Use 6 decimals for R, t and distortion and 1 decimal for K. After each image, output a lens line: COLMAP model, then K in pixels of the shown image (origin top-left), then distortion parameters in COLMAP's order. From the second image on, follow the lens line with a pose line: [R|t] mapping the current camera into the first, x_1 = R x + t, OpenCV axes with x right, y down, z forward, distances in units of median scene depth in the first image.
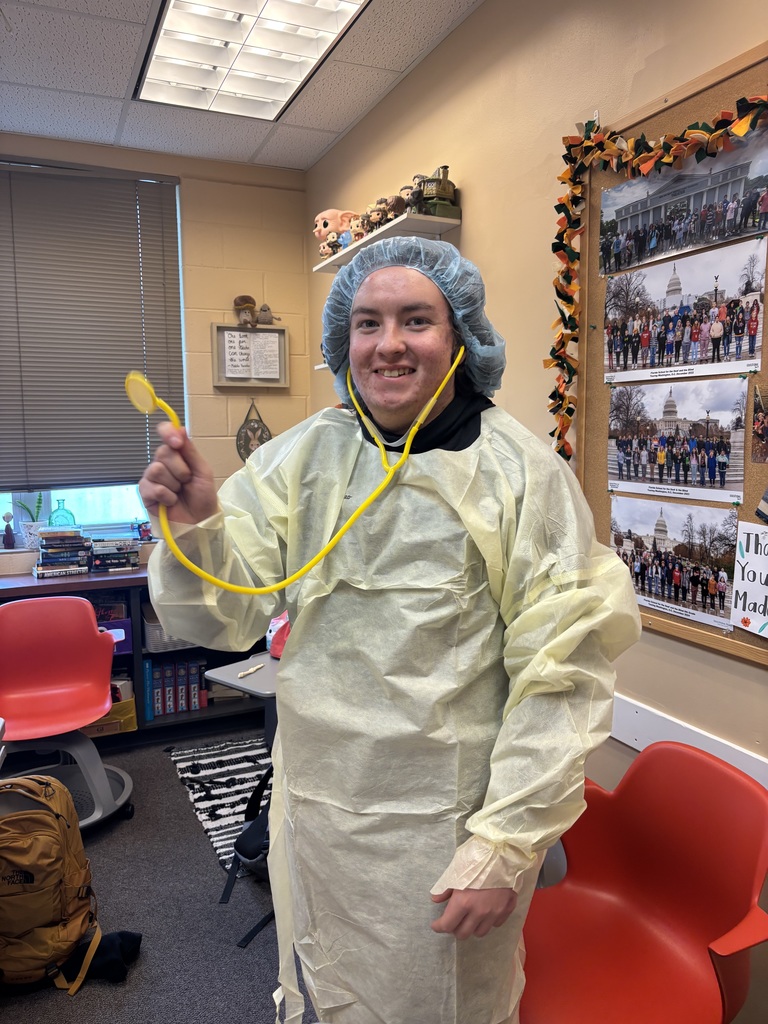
lens RADIAL K [[780.2, 0, 384.7], [0, 780.2, 513.0], [0, 0, 1]] dist [0.022887, 0.014468]
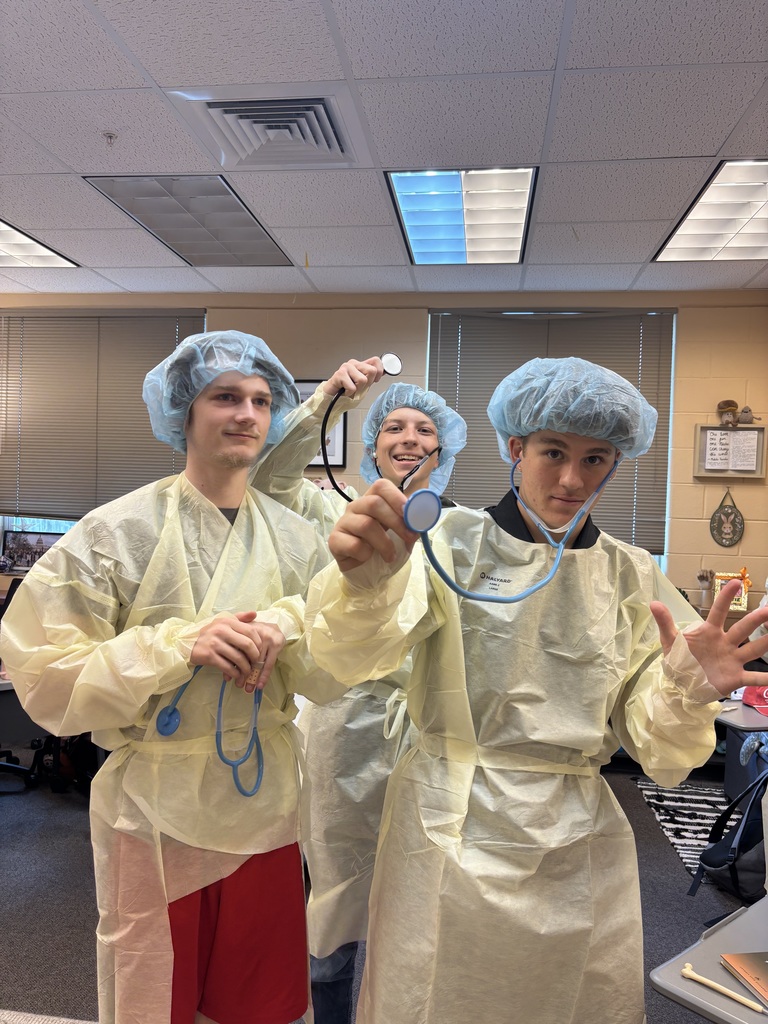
lens RADIAL K [[780.2, 0, 377.0], [0, 780.2, 509.6], [0, 0, 1]] dist [0.022887, 0.014468]
pose [[0.847493, 0.045992, -0.528811, 0.010573], [-0.098509, 0.992561, -0.071548, 0.061431], [0.521586, 0.112729, 0.845719, -0.781858]]
